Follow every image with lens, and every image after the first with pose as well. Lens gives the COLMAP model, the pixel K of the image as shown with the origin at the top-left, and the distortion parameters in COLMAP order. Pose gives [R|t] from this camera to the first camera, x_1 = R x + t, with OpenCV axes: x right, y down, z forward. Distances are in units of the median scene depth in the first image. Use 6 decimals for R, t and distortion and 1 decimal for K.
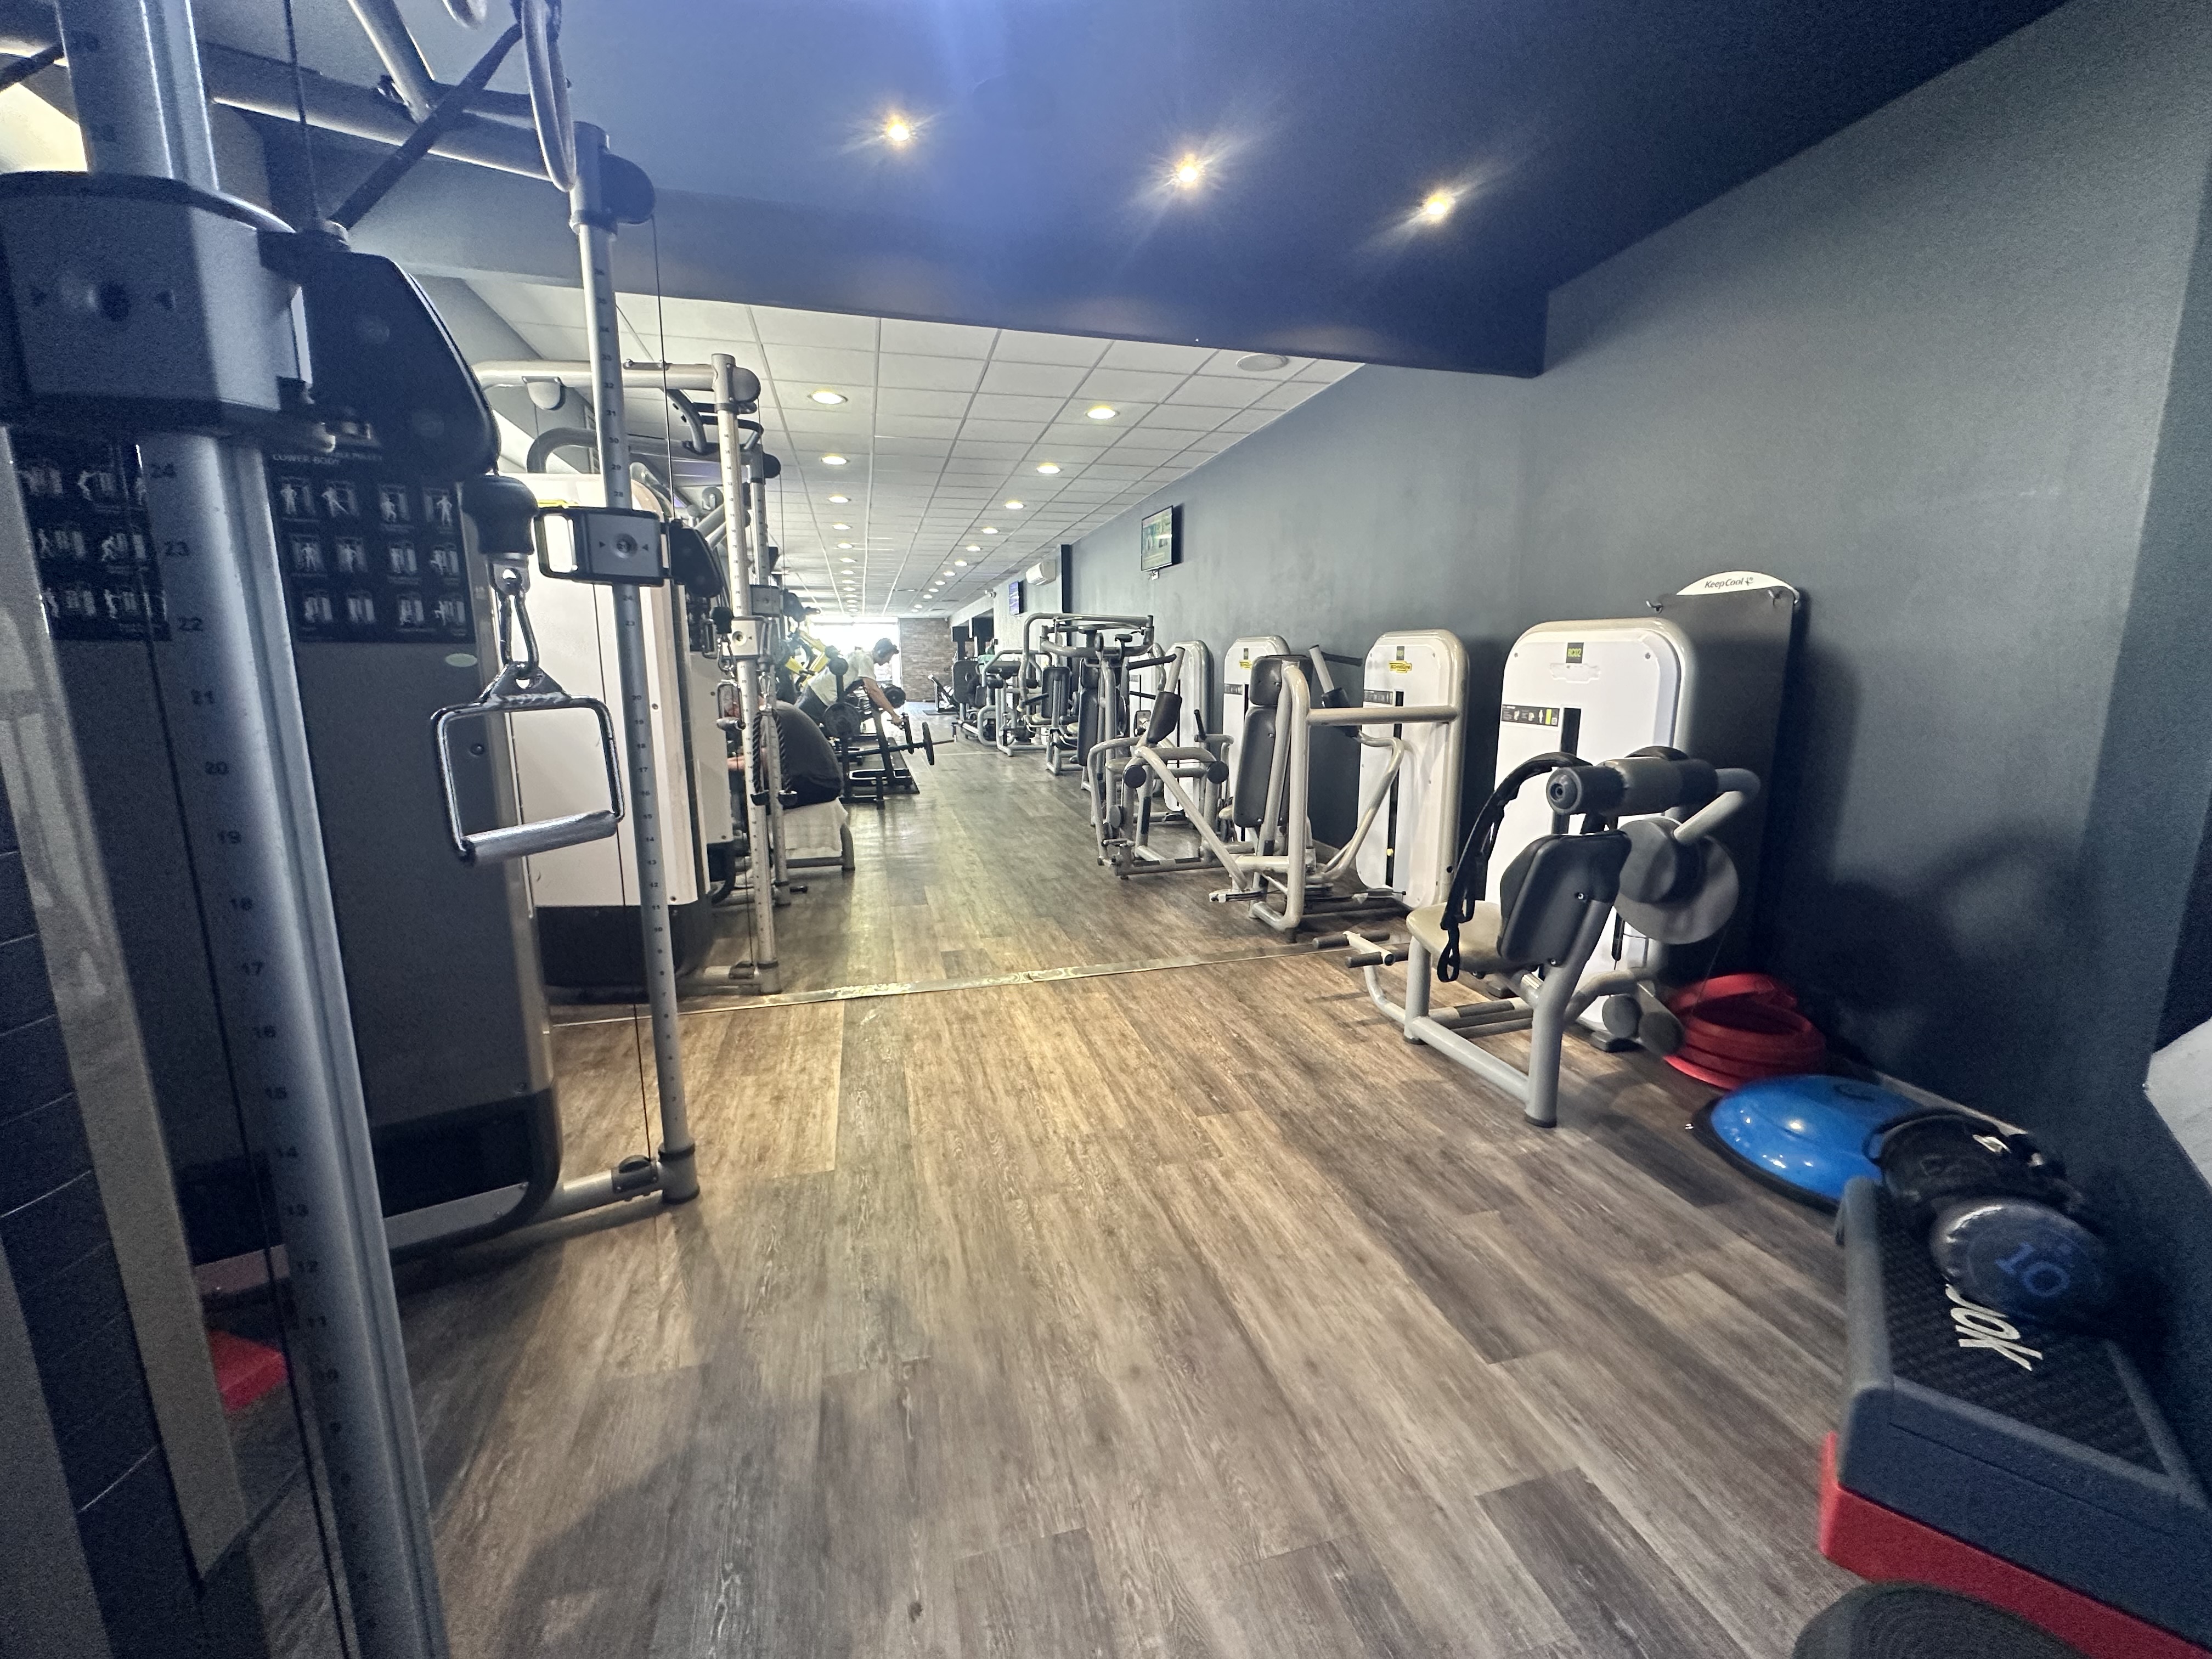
lens RADIAL K [[882.2, 0, 1106.4], [0, 882.2, 826.8], [0, 0, 1]] dist [-0.000504, -0.000264]
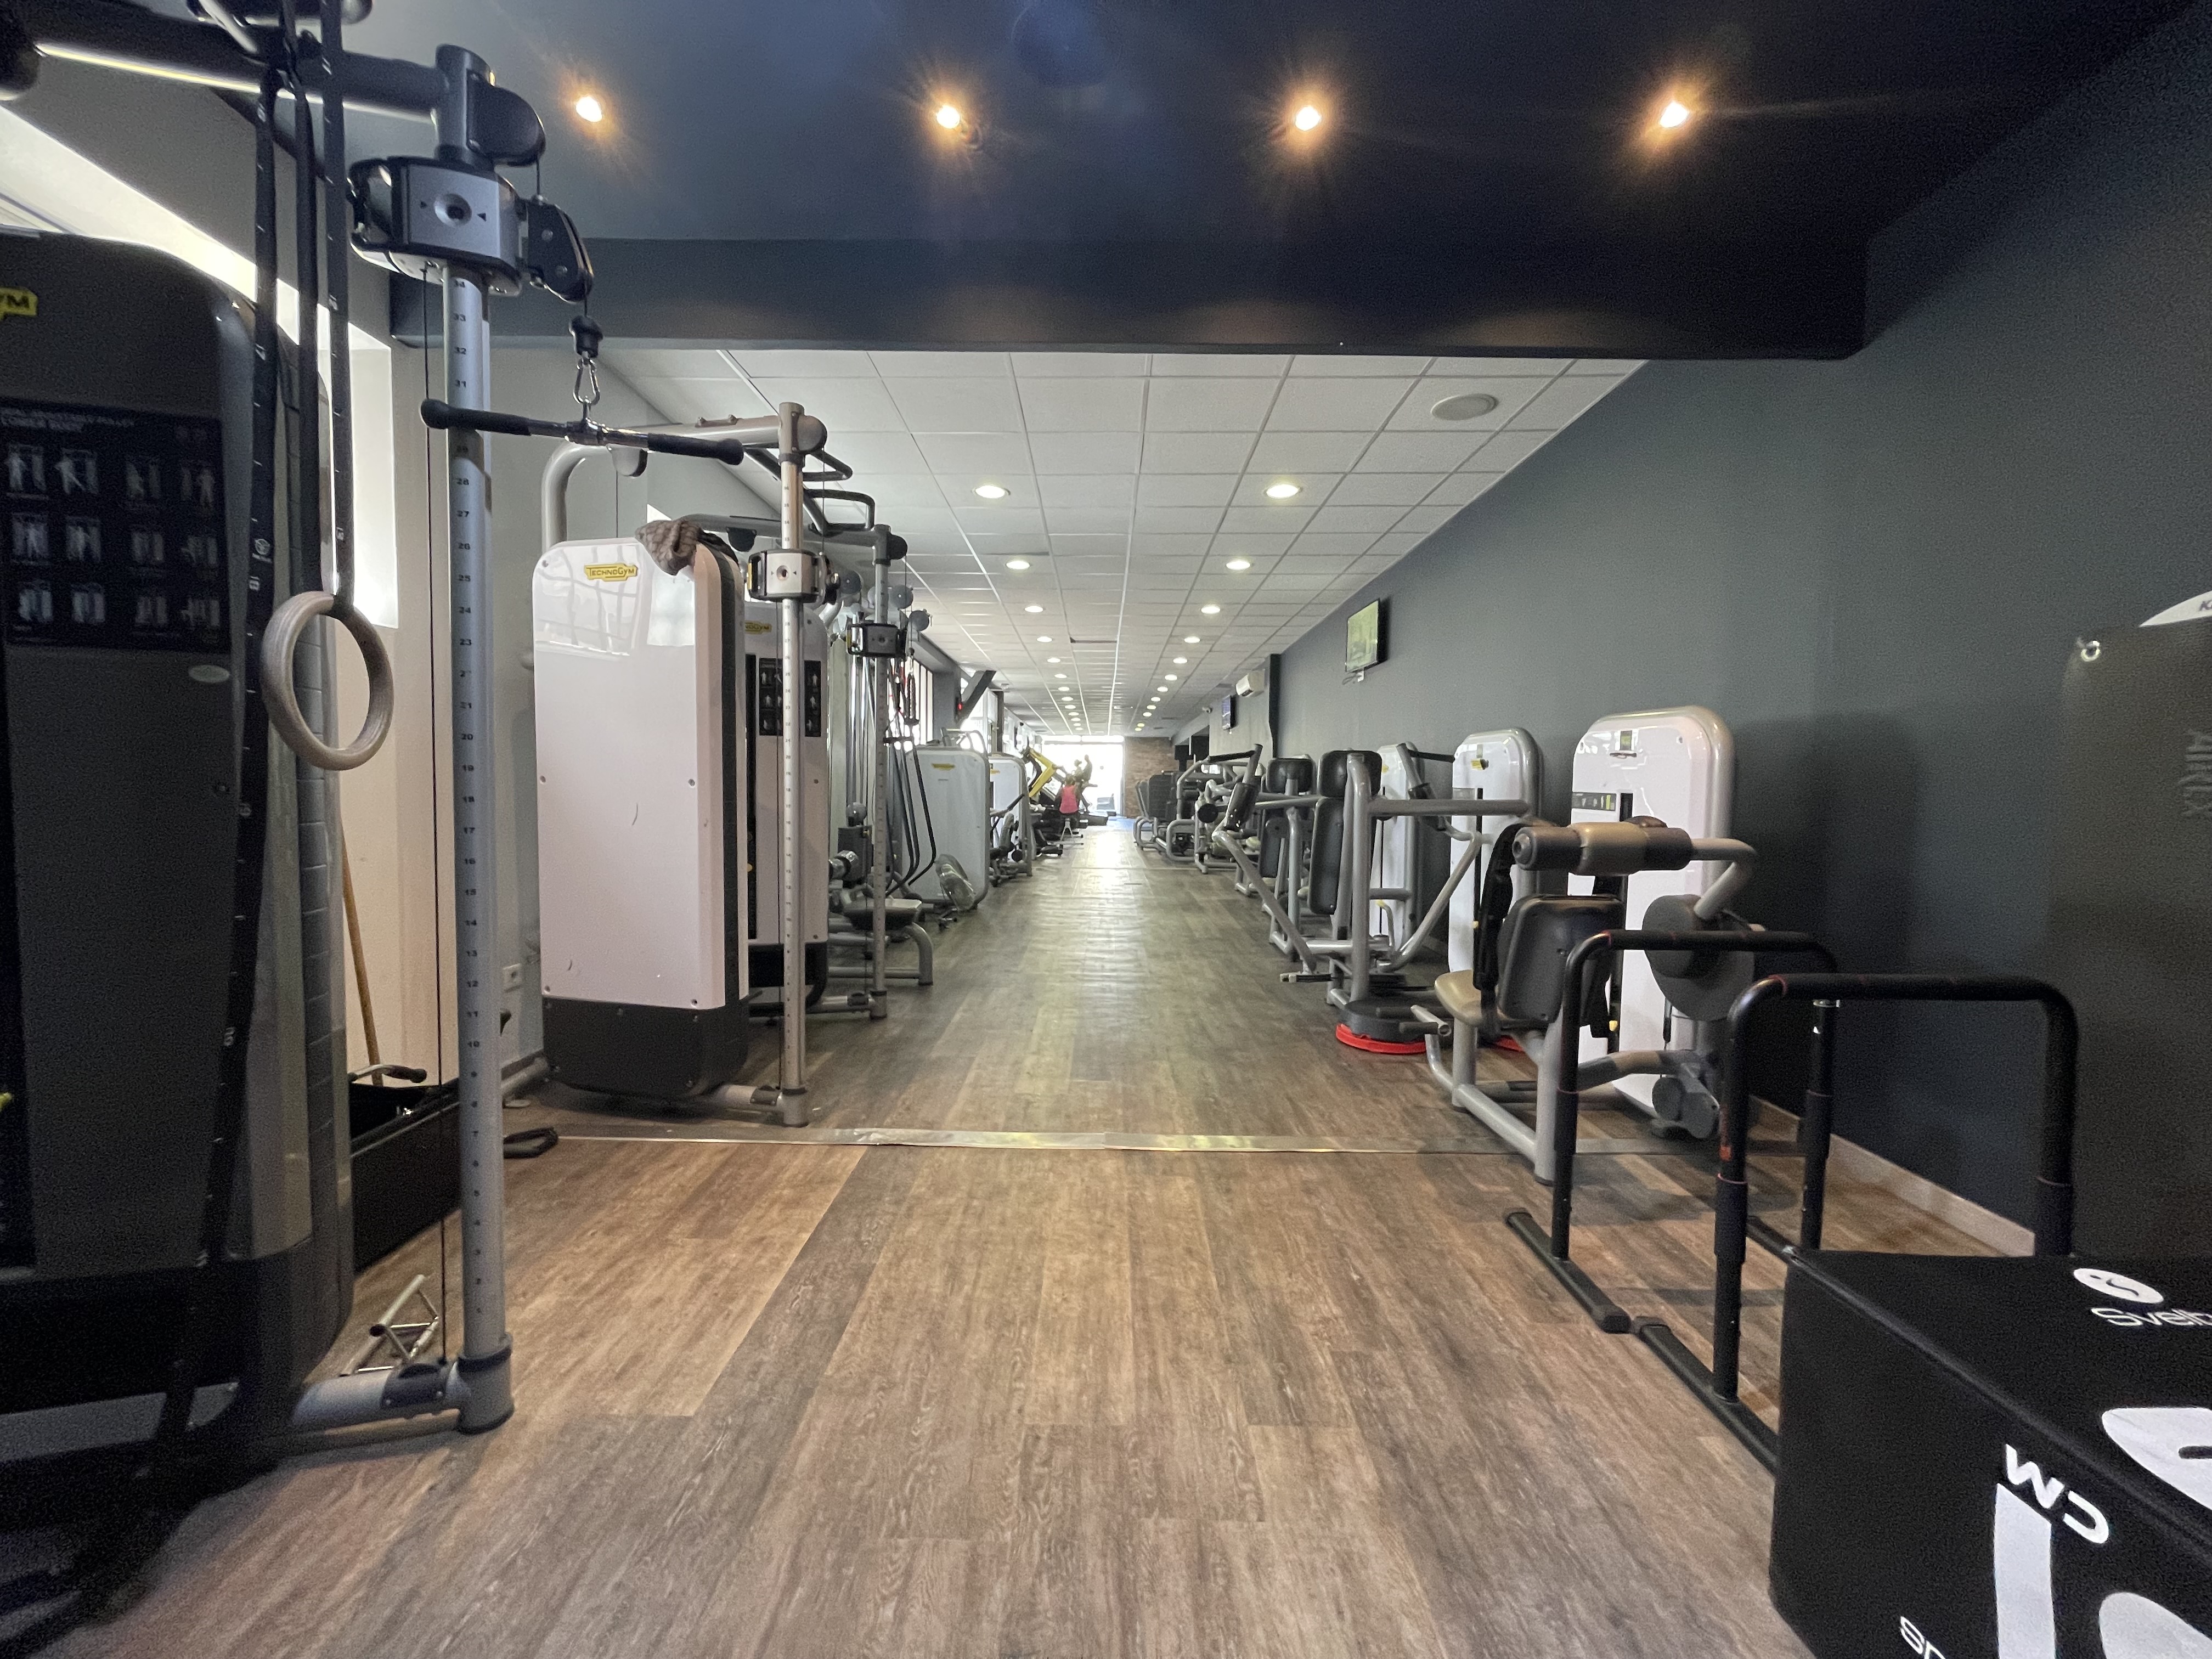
lens RADIAL K [[887.8, 0, 1101.5], [0, 887.8, 830.2], [0, 0, 1]] dist [-0.001971, 0.000069]
pose [[0.963321, 0.030210, -0.266645, 0.149968], [-0.065725, 0.989941, -0.125291, -0.003840], [0.260177, 0.138221, 0.955616, 0.295257]]
